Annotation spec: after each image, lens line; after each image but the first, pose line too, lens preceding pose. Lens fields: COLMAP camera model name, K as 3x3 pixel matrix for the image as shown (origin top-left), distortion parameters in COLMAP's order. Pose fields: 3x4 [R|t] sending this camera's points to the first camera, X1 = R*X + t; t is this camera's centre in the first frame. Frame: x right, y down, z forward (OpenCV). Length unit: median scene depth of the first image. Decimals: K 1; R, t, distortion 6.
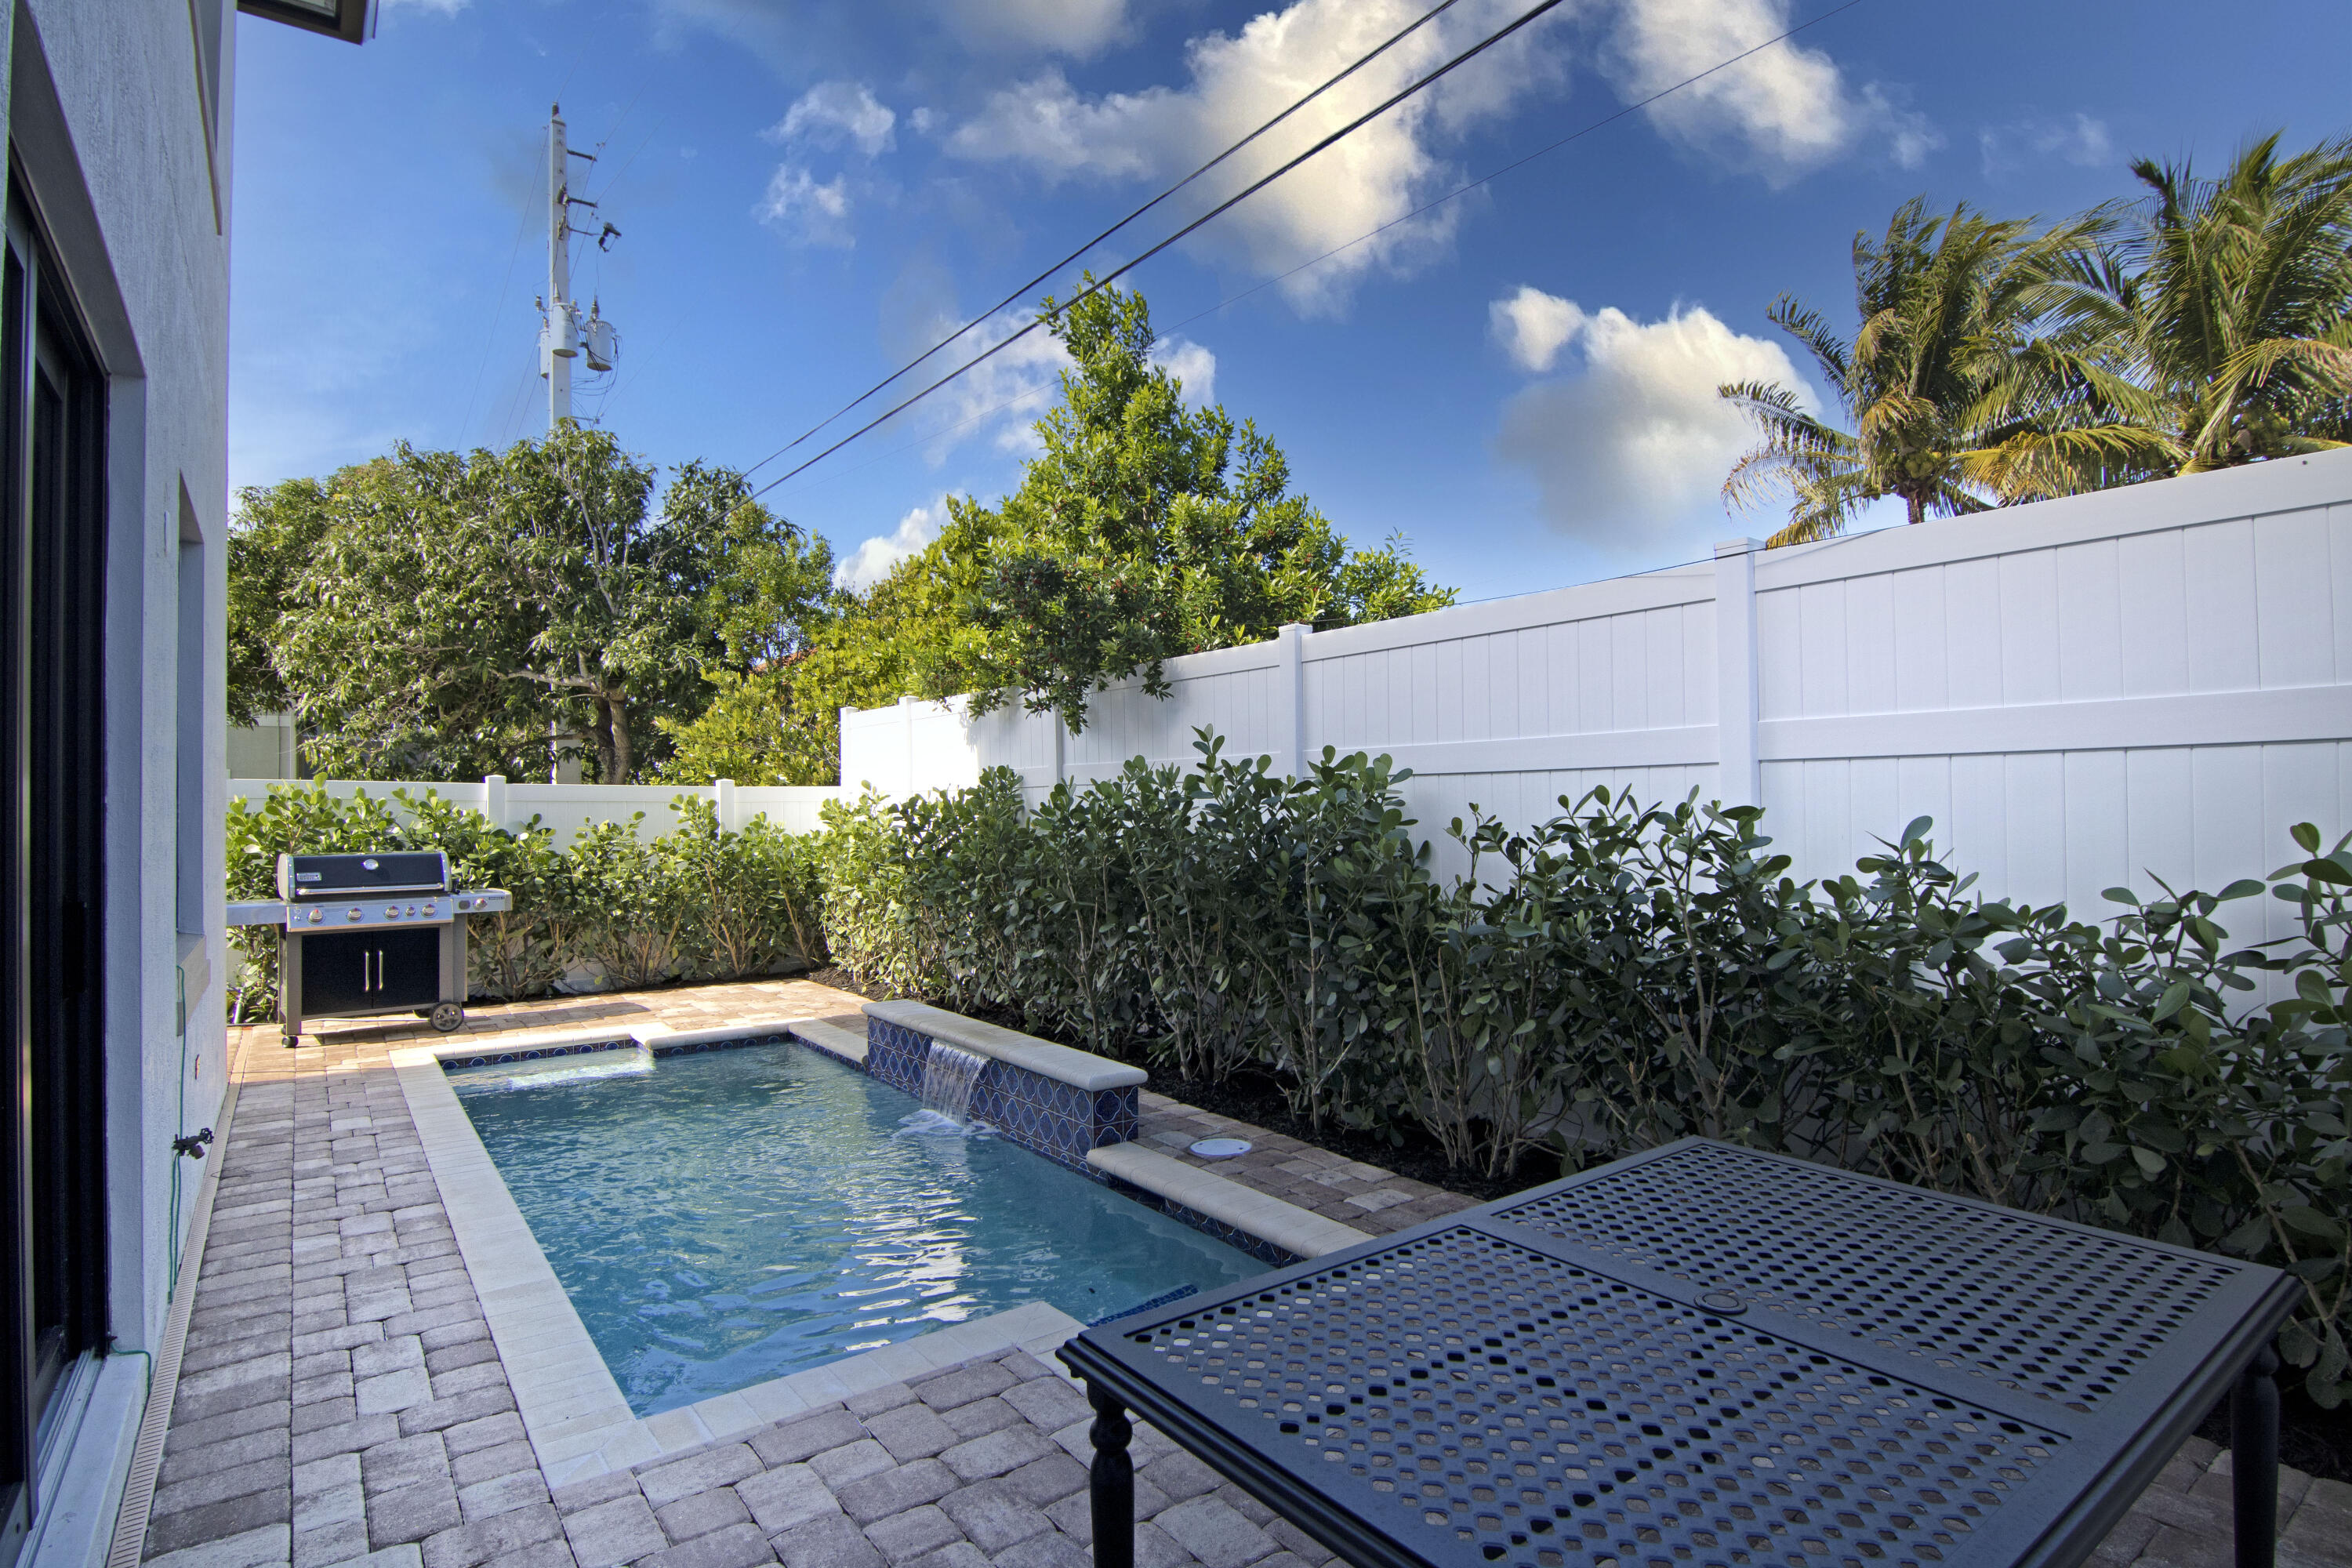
lens RADIAL K [[1187.9, 0, 1170.1], [0, 1187.9, 794.6], [0, 0, 1]] dist [-0.002864, -0.012638]
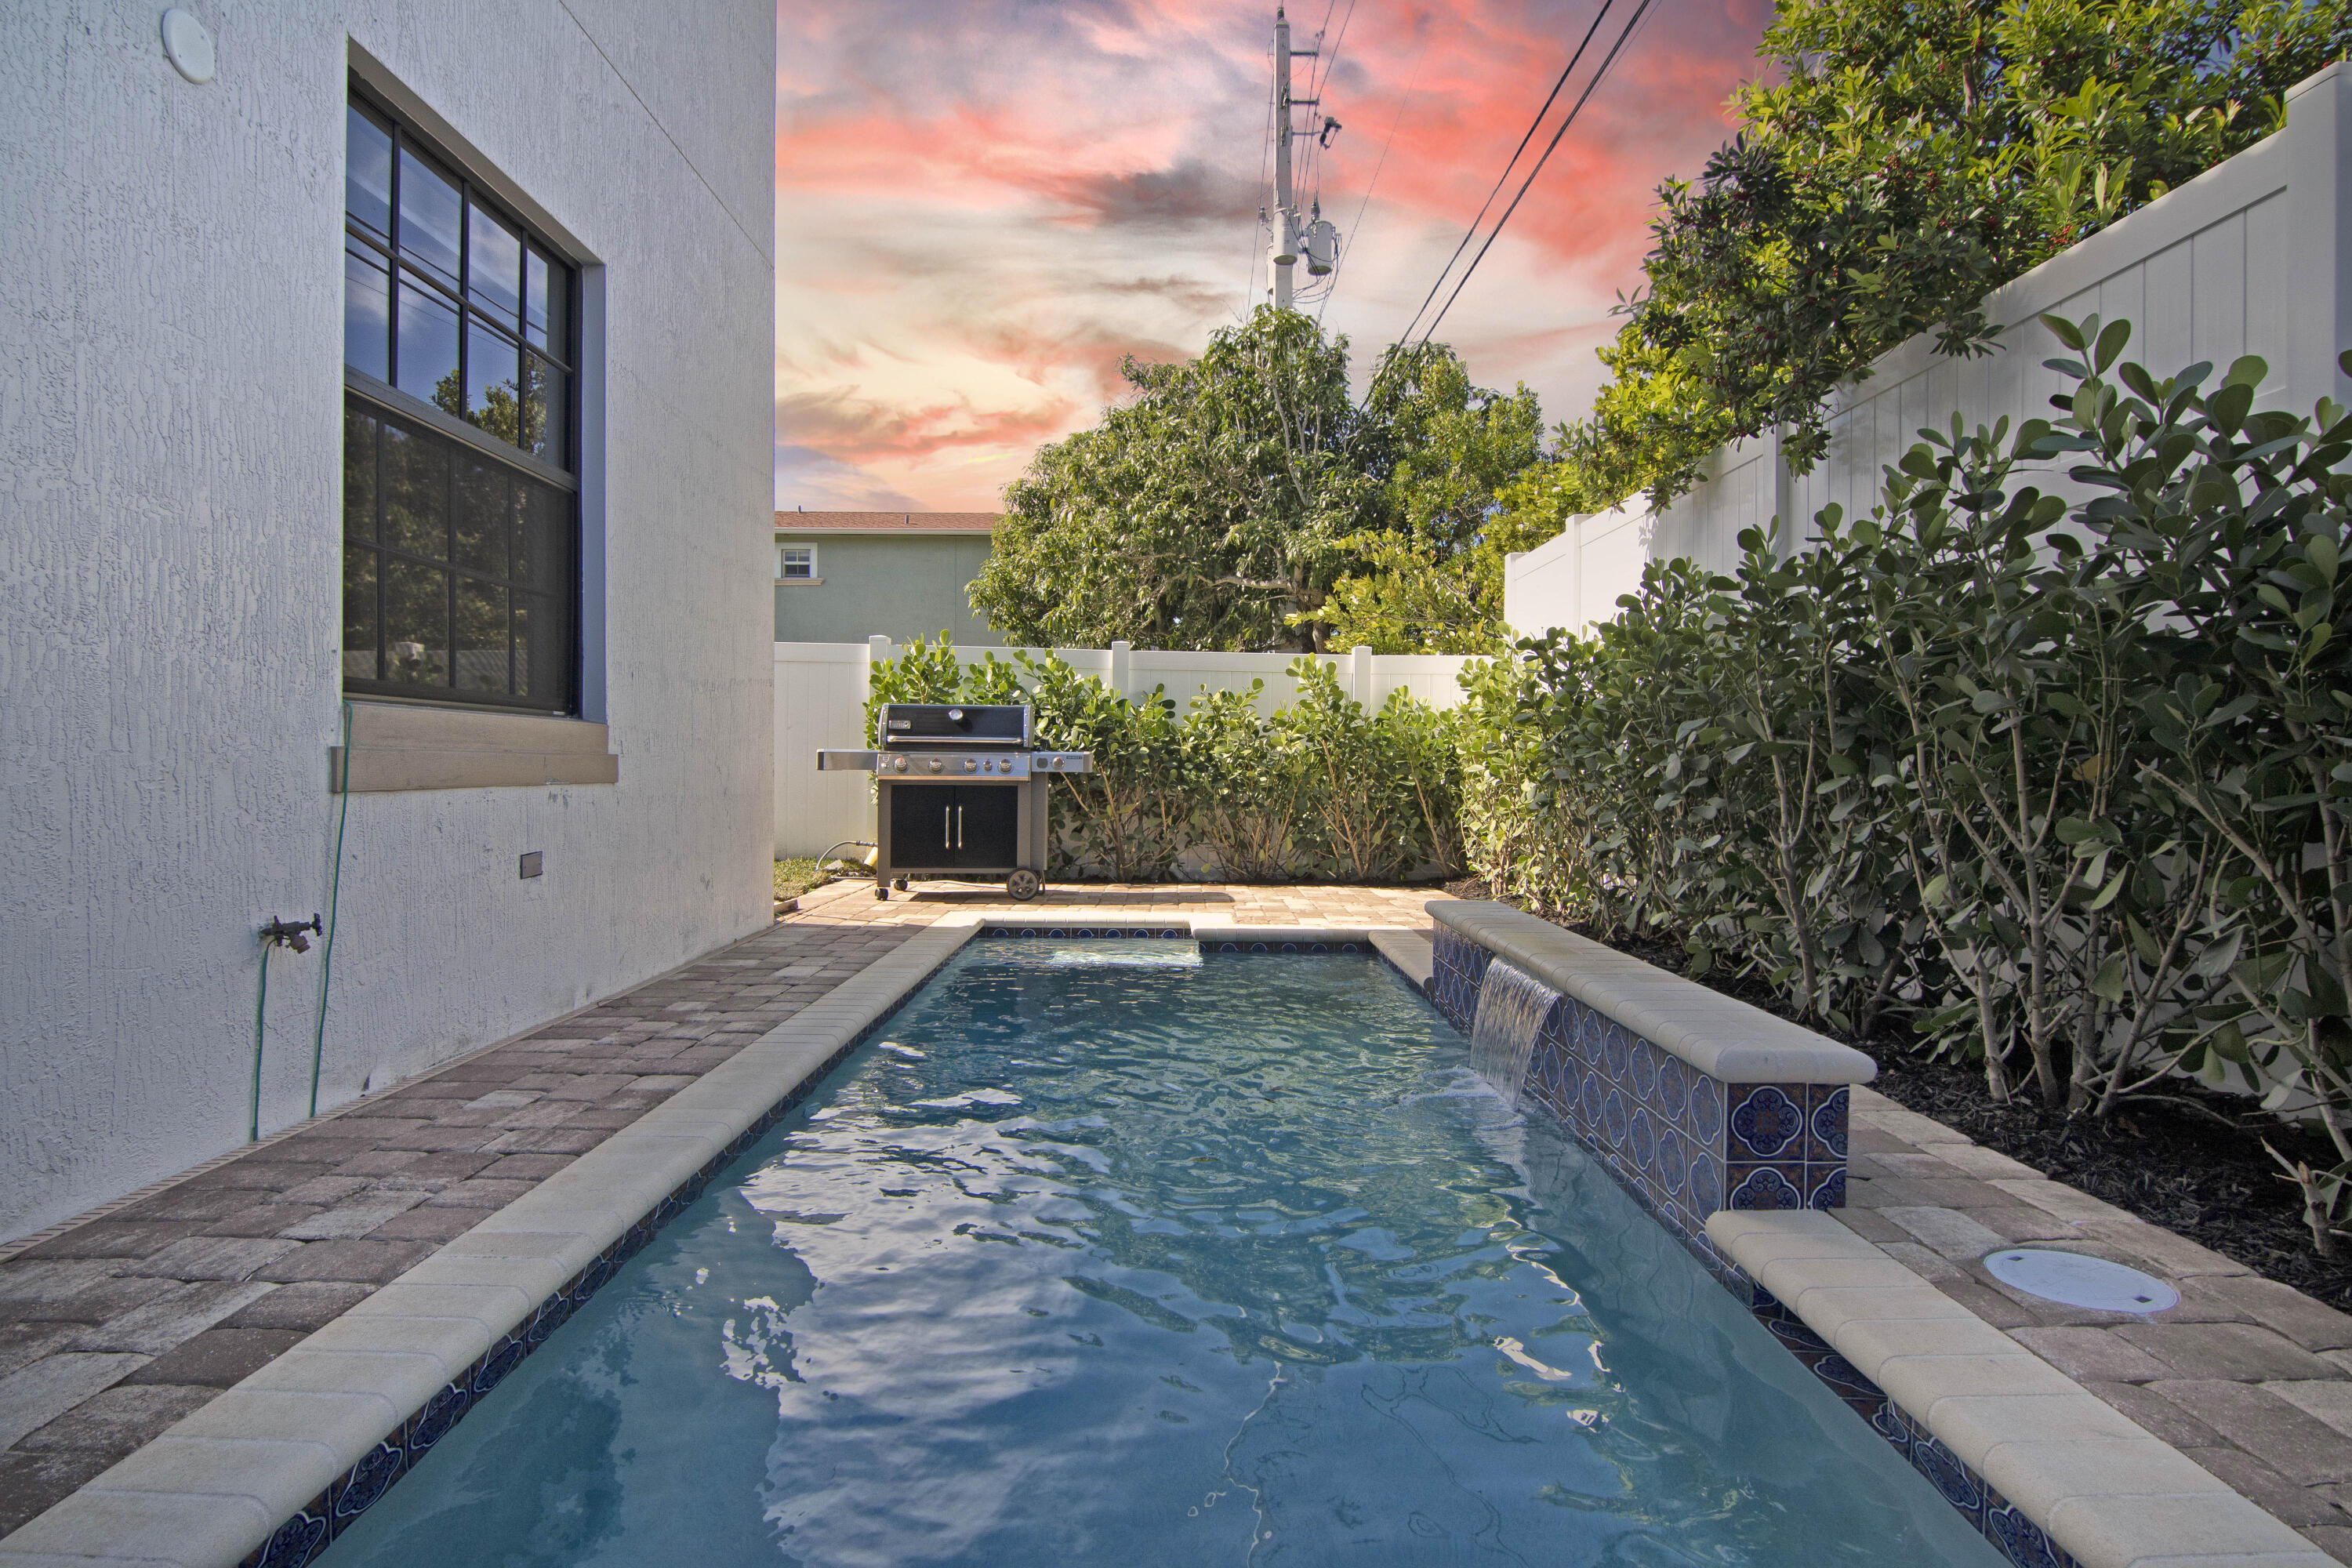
lens RADIAL K [[1187.9, 0, 1170.1], [0, 1187.9, 794.6], [0, 0, 1]] dist [-0.002864, -0.012638]
pose [[0.808905, 0.032418, -0.587045, 0.015074], [-0.010264, 0.999105, 0.041030, 0.081246], [0.587849, -0.027164, 0.808514, 0.335566]]
